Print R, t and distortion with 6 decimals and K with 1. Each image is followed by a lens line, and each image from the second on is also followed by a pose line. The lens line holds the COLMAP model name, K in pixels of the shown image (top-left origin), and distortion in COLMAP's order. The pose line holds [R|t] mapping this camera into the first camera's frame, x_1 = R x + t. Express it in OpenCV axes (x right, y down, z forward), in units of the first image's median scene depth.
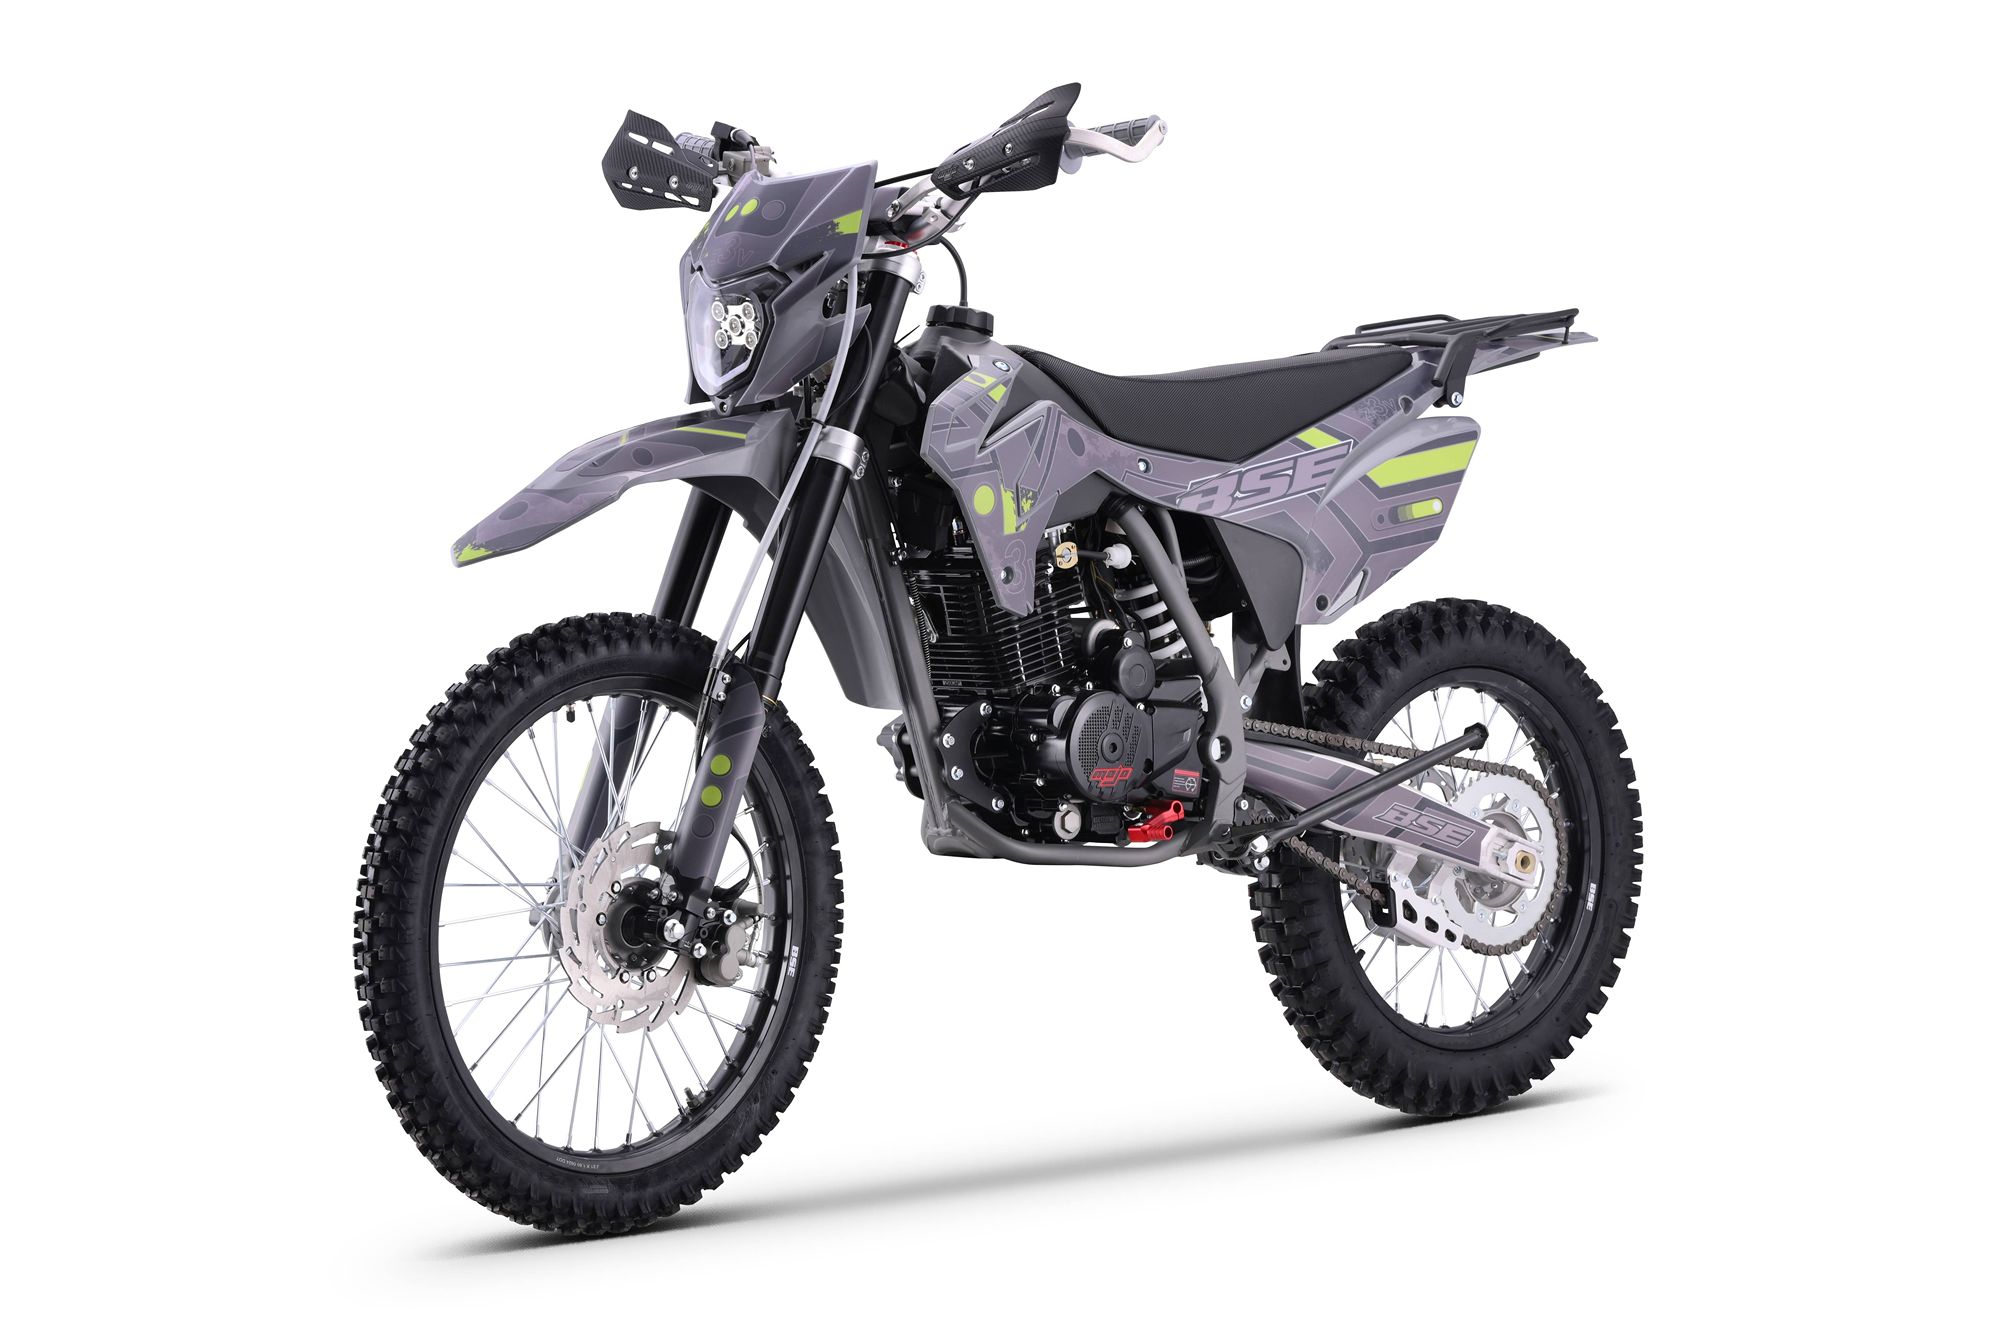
lens RADIAL K [[5833.6, 0, 1000.0], [0, 5833.6, 666.5], [0, 0, 1]] dist [0.710372, -0.015440]
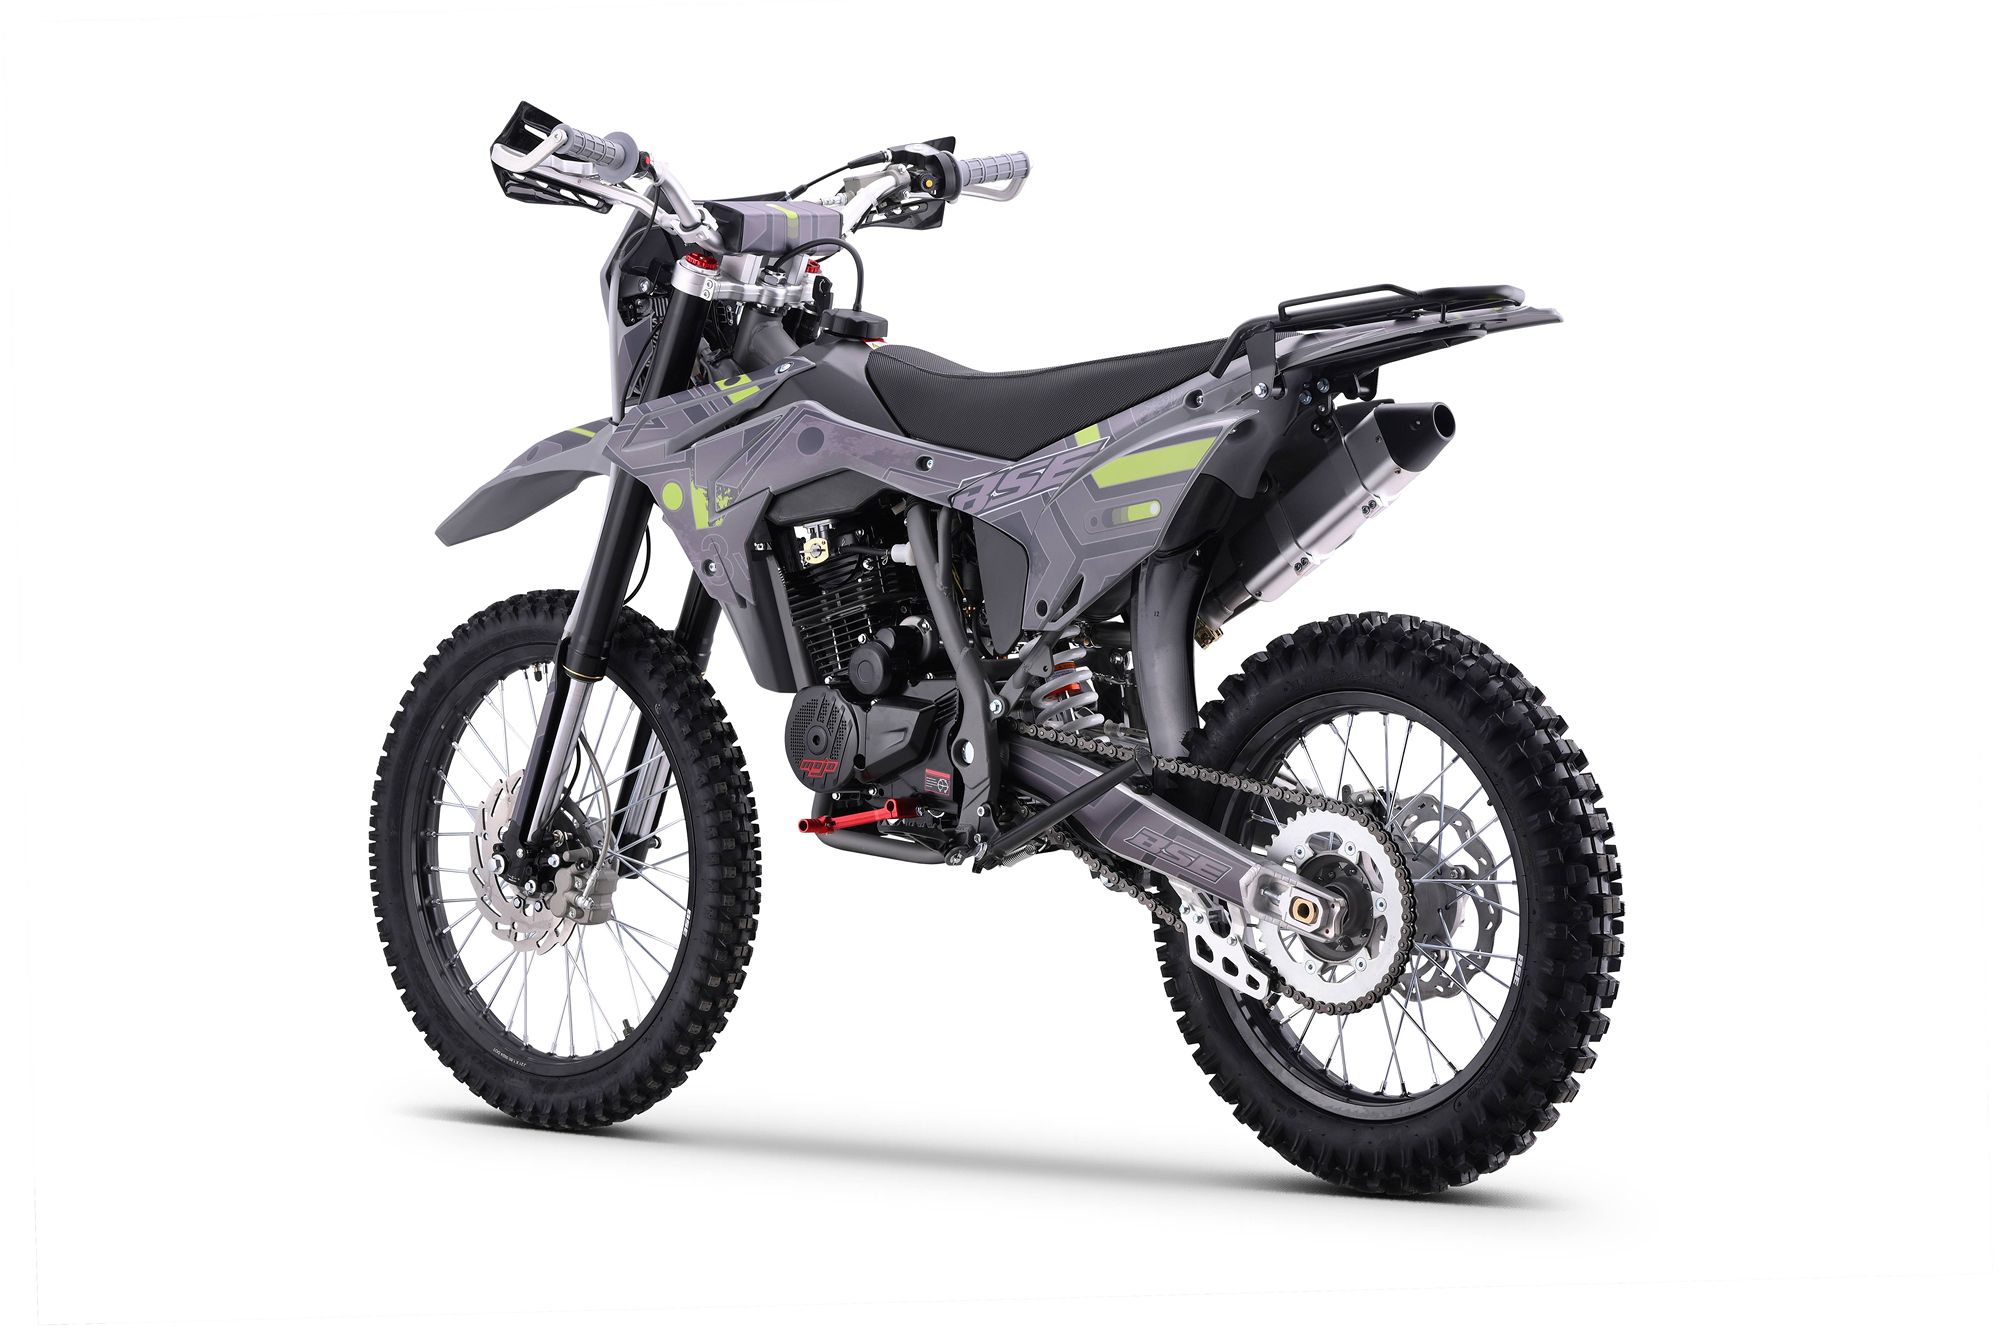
lens RADIAL K [[6127.0, 0, 1000.0], [0, 6127.0, 666.5], [0, 0, 1]] dist [0.279937, 0.370057]
pose [[0.089996, 0.032136, -0.995424, 1.065238], [-0.038106, 0.998859, 0.028802, -0.030268], [0.995213, 0.035340, 0.091118, 0.912805]]
